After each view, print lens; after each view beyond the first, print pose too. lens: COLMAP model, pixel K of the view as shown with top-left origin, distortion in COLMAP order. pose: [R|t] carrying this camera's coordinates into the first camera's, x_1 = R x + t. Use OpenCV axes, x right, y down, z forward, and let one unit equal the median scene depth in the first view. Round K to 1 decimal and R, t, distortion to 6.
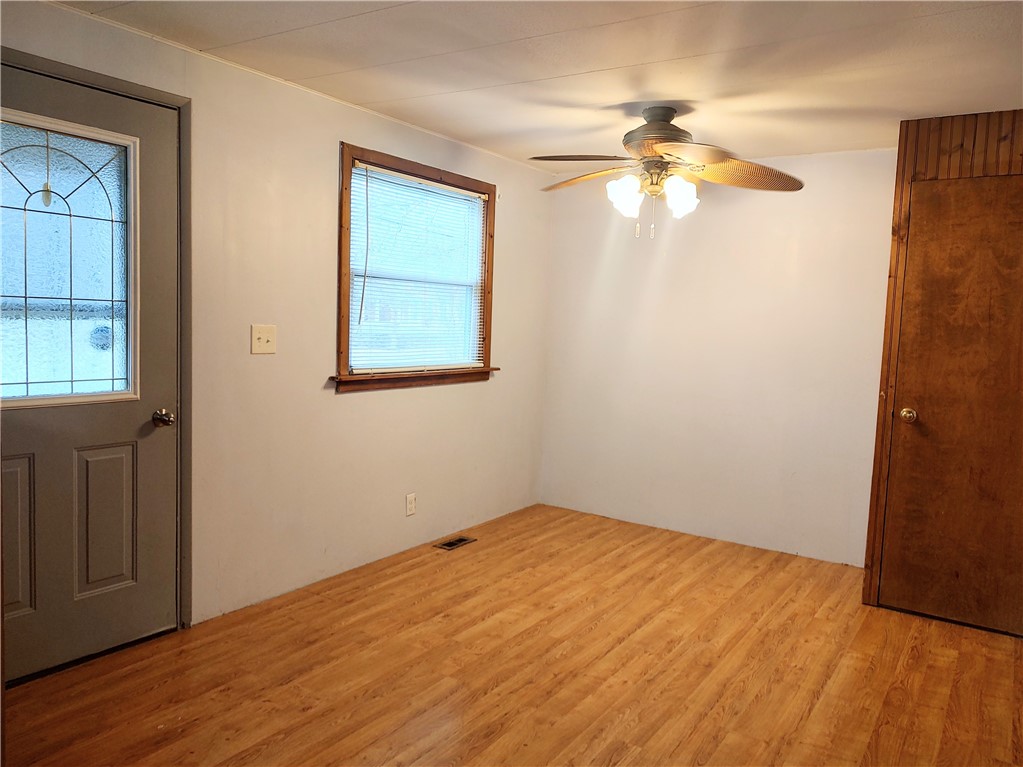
lens RADIAL K [[758.6, 0, 510.4], [0, 758.6, 372.0], [0, 0, 1]] dist [0.017406, -0.026907]
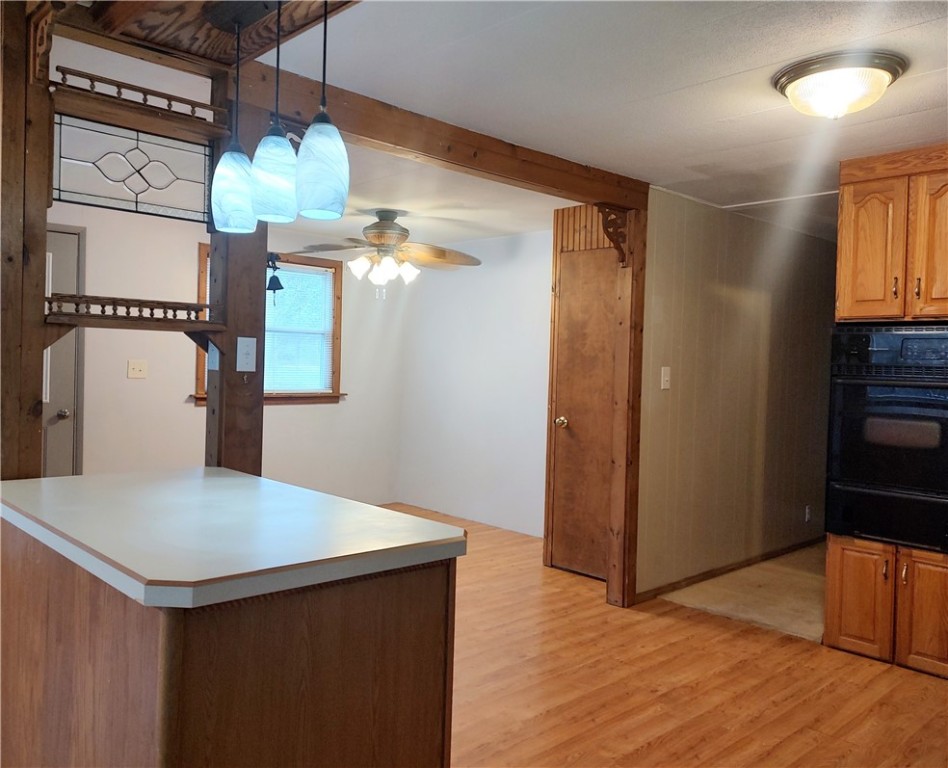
lens RADIAL K [[791.2, 0, 470.8], [0, 791.2, 374.8], [0, 0, 1]] dist [0.021354, 0.016185]
pose [[0.971203, -0.006674, -0.238159, 0.704847], [-0.008749, 0.997934, -0.063642, 0.063992], [0.238092, 0.063893, 0.969139, -0.420685]]
